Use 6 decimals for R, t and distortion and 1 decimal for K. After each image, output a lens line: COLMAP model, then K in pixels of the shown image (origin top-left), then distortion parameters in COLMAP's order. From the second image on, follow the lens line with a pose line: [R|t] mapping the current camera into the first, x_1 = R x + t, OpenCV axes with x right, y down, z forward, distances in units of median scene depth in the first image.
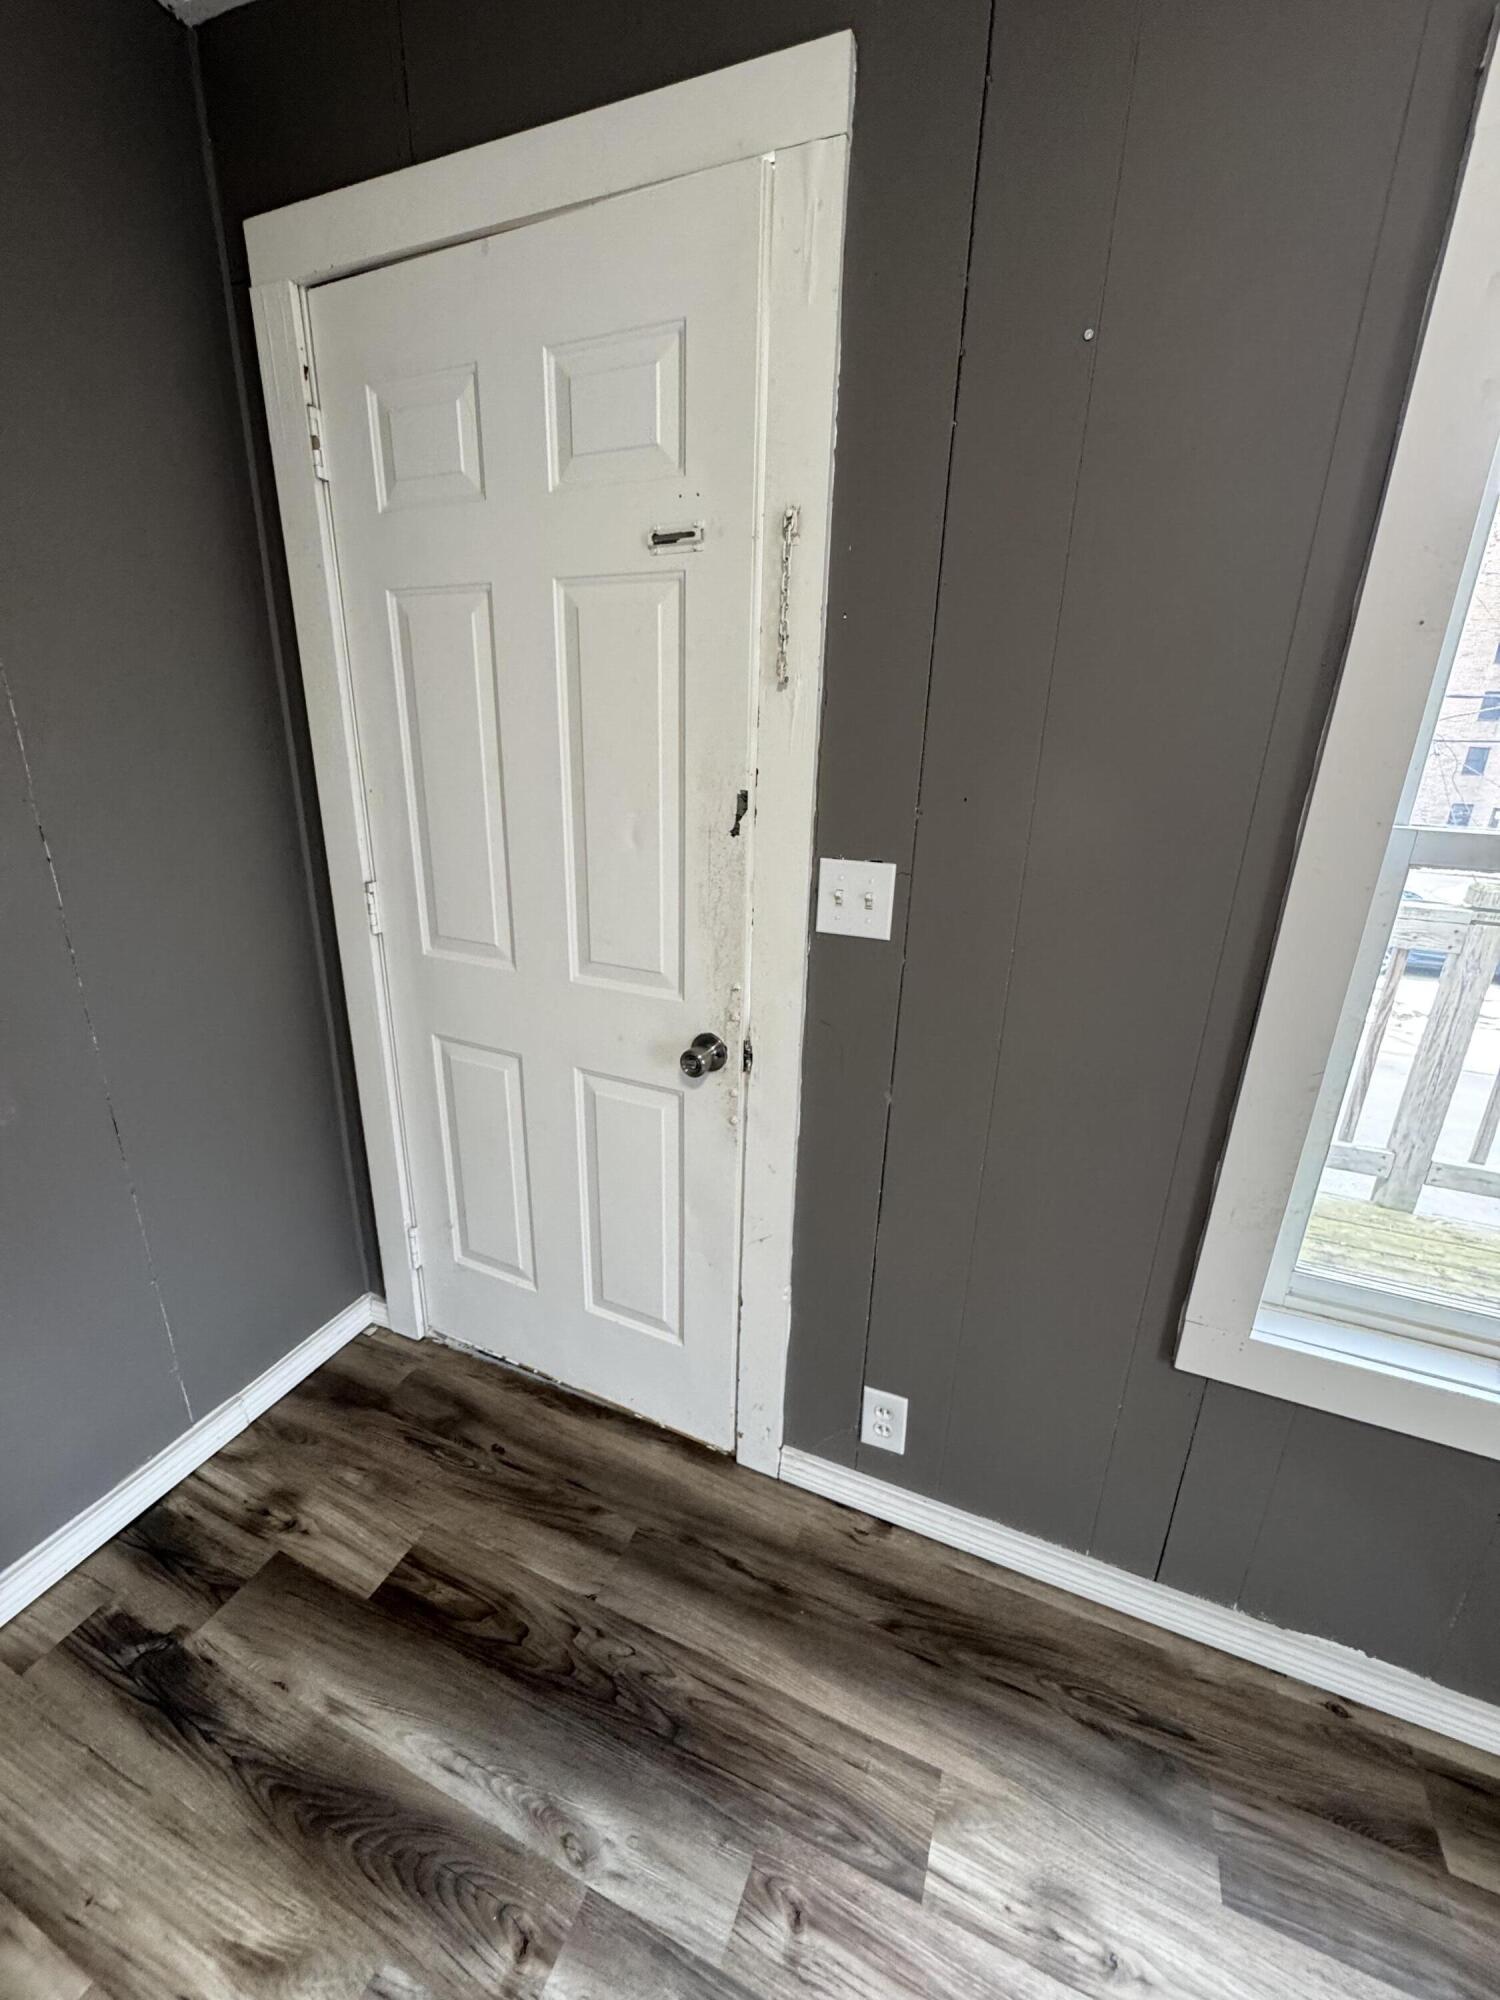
lens RADIAL K [[801.2, 0, 742.7], [0, 801.2, 1005.7], [0, 0, 1]] dist [-0.001289, 0.000502]
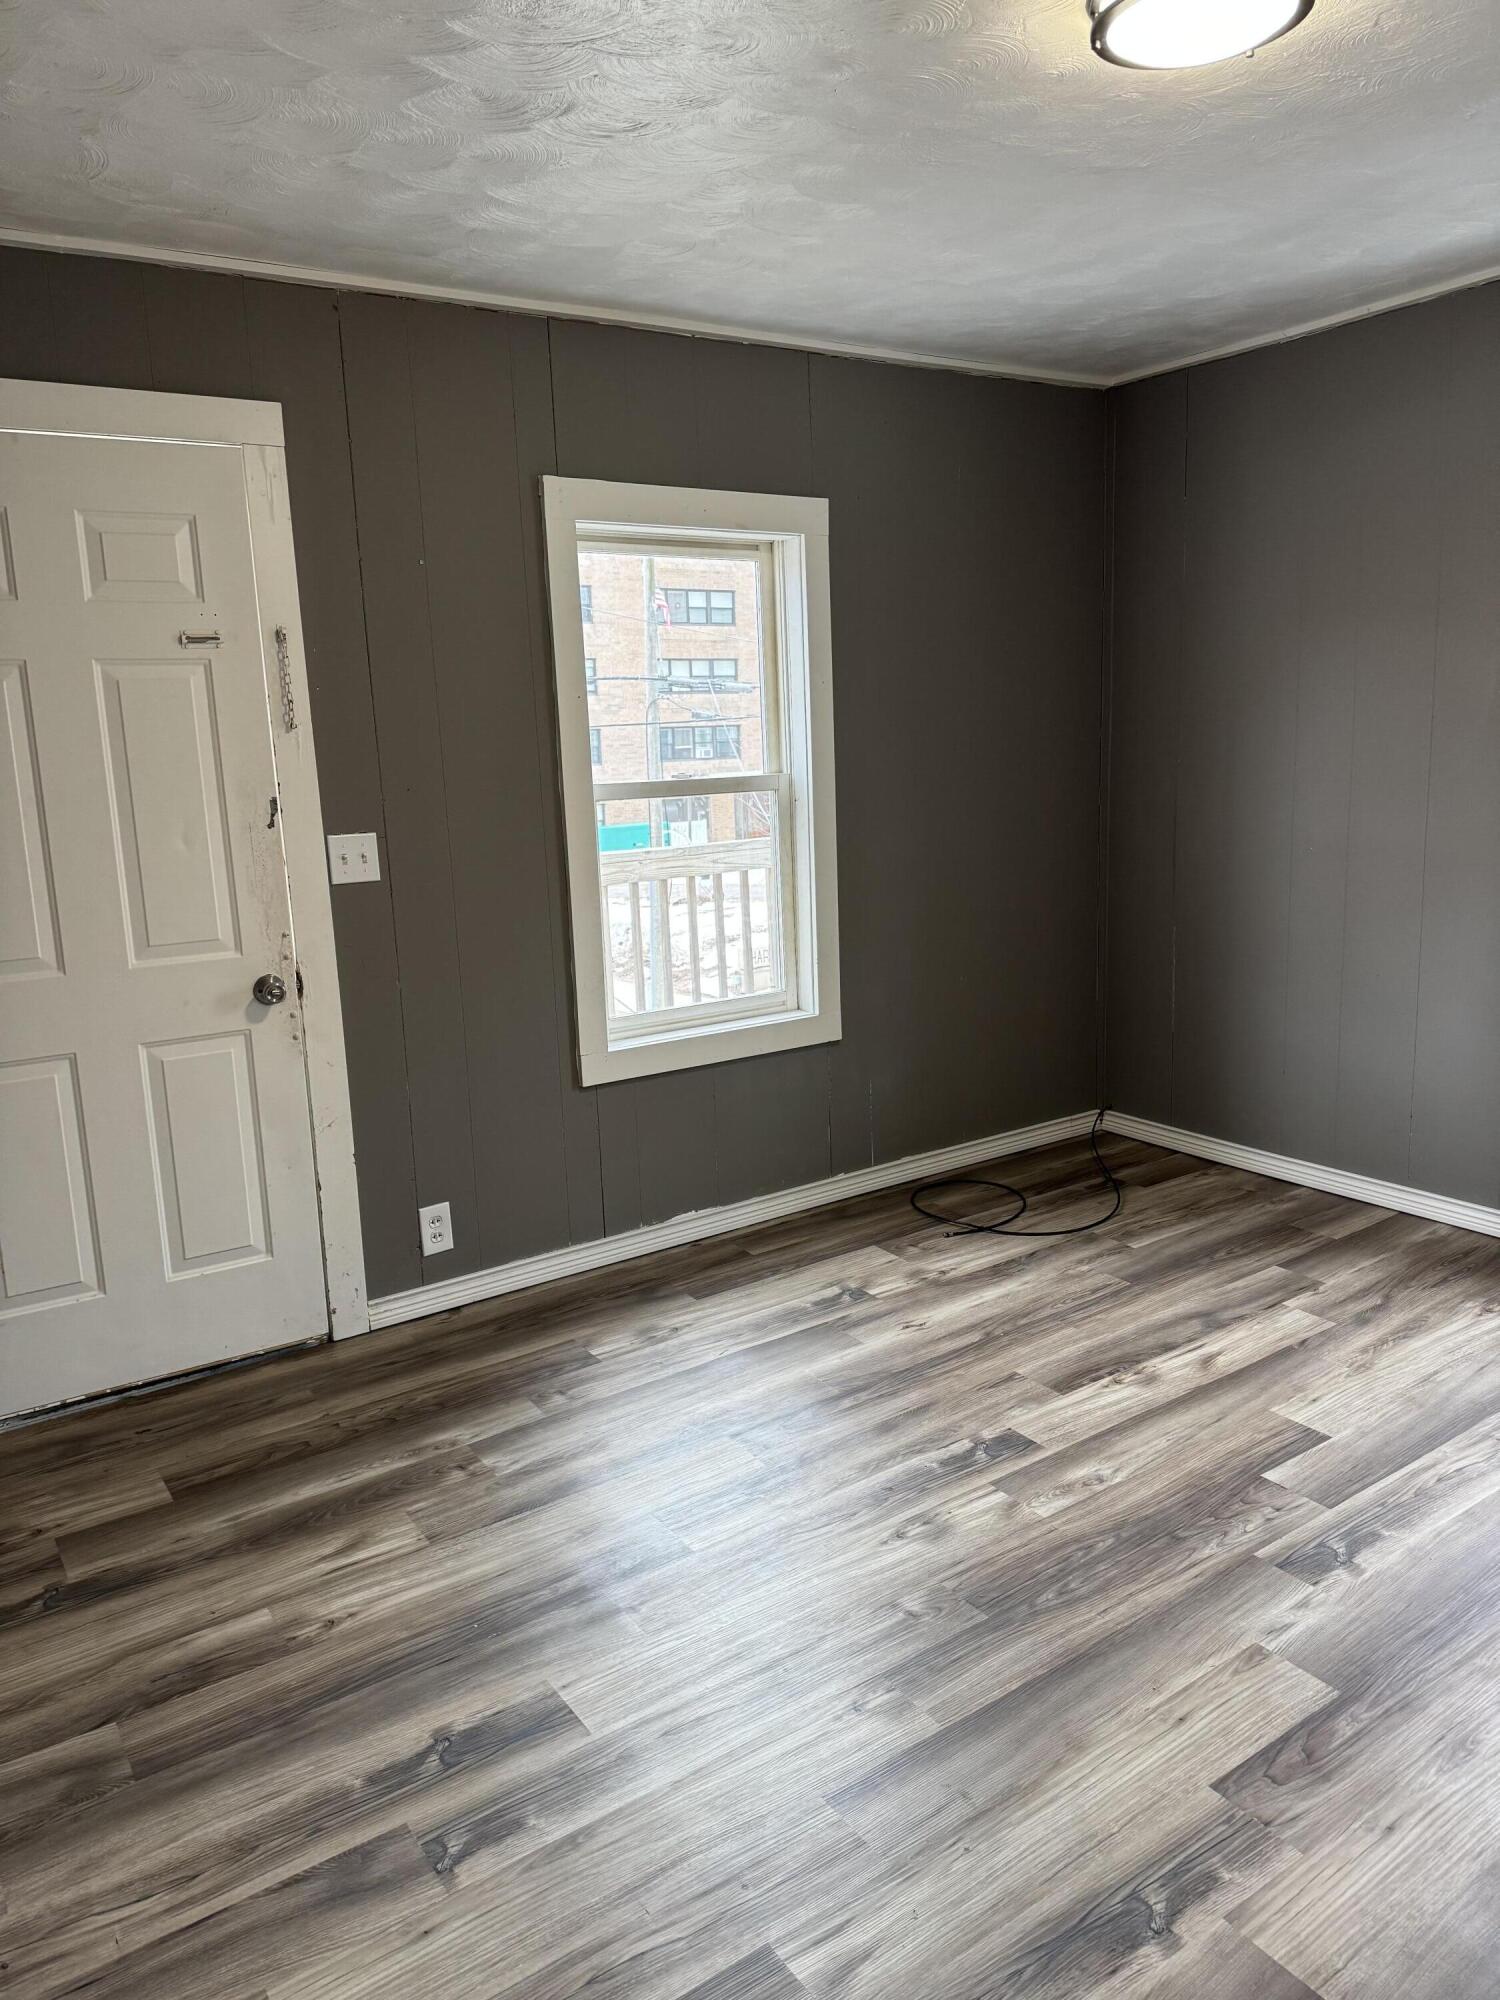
lens RADIAL K [[1404.5, 0, 750.0], [0, 1404.5, 1000.0], [0, 0, 1]] dist [0.009167, -0.006454]
pose [[0.546979, -0.200551, 0.812769, -1.582329], [0.309918, 0.950409, 0.025944, 0.274012], [-0.777666, 0.237701, 0.582009, -1.035915]]
